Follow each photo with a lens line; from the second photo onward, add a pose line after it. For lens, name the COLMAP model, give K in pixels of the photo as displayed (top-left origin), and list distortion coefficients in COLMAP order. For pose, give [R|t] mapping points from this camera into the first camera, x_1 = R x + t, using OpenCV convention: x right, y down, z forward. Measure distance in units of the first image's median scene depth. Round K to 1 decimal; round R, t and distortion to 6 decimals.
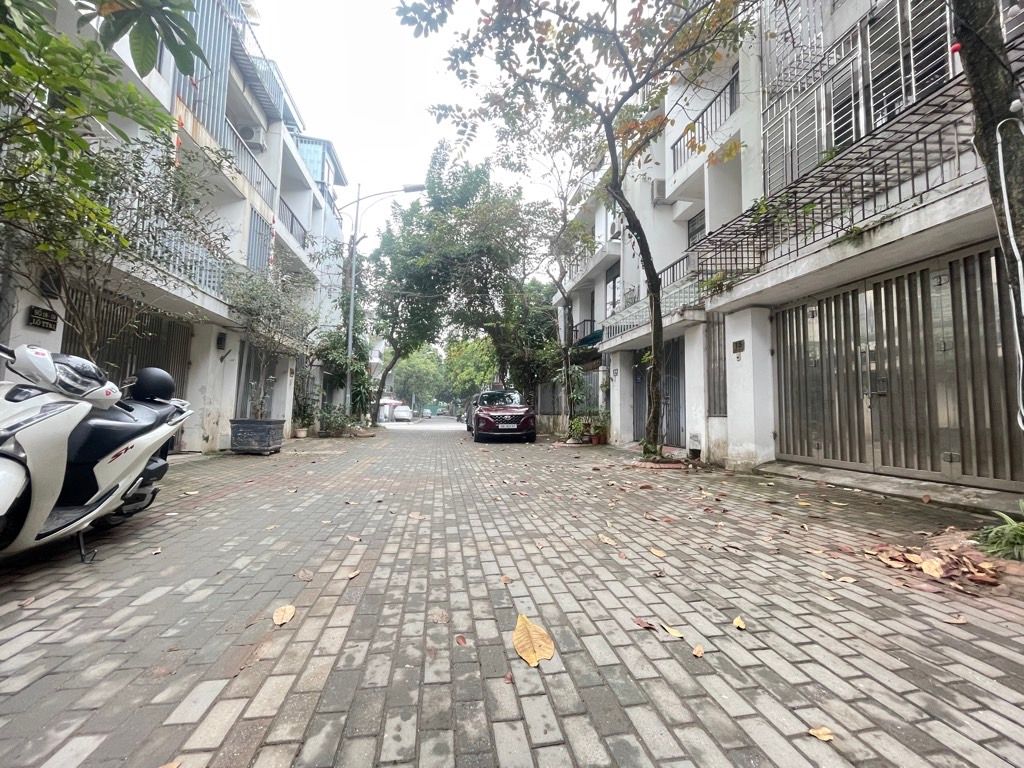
lens RADIAL K [[413.6, 0, 510.0], [0, 413.6, 381.1], [0, 0, 1]] dist [-0.002492, 0.000541]
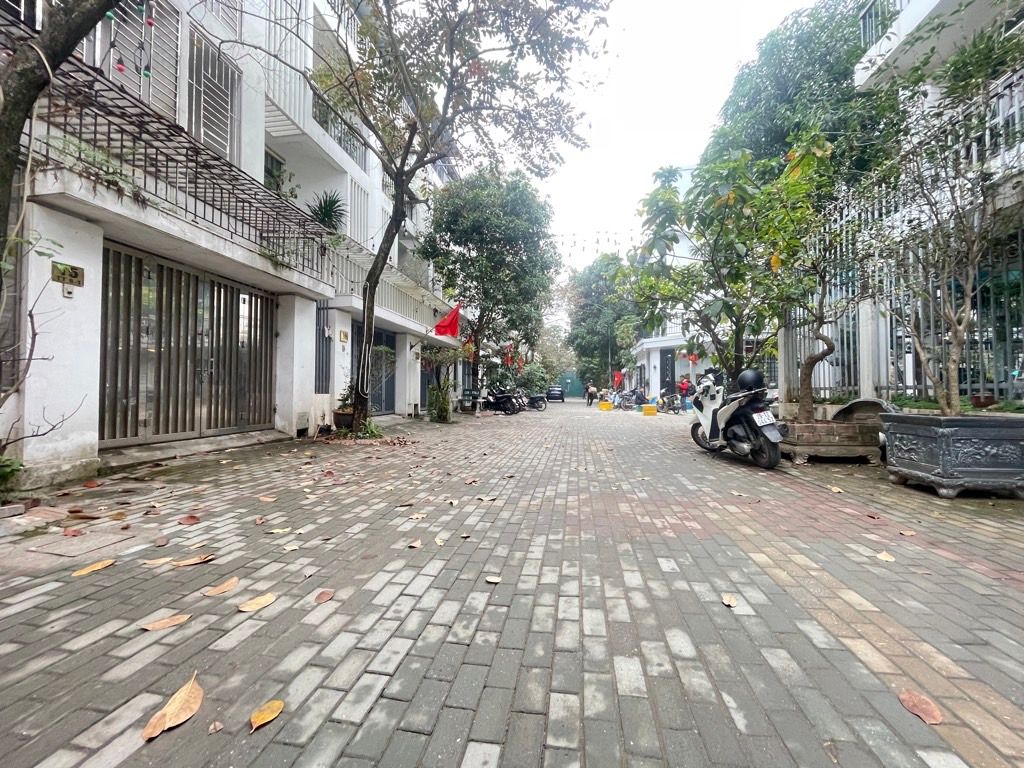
lens RADIAL K [[413.6, 0, 512.3], [0, 413.6, 382.4], [0, 0, 1]] dist [-0.002492, 0.000541]
pose [[-0.945893, -0.016149, 0.324078, -0.332619], [-0.048209, 0.994670, -0.091145, 0.125632], [-0.320879, -0.101837, -0.941629, 1.779855]]
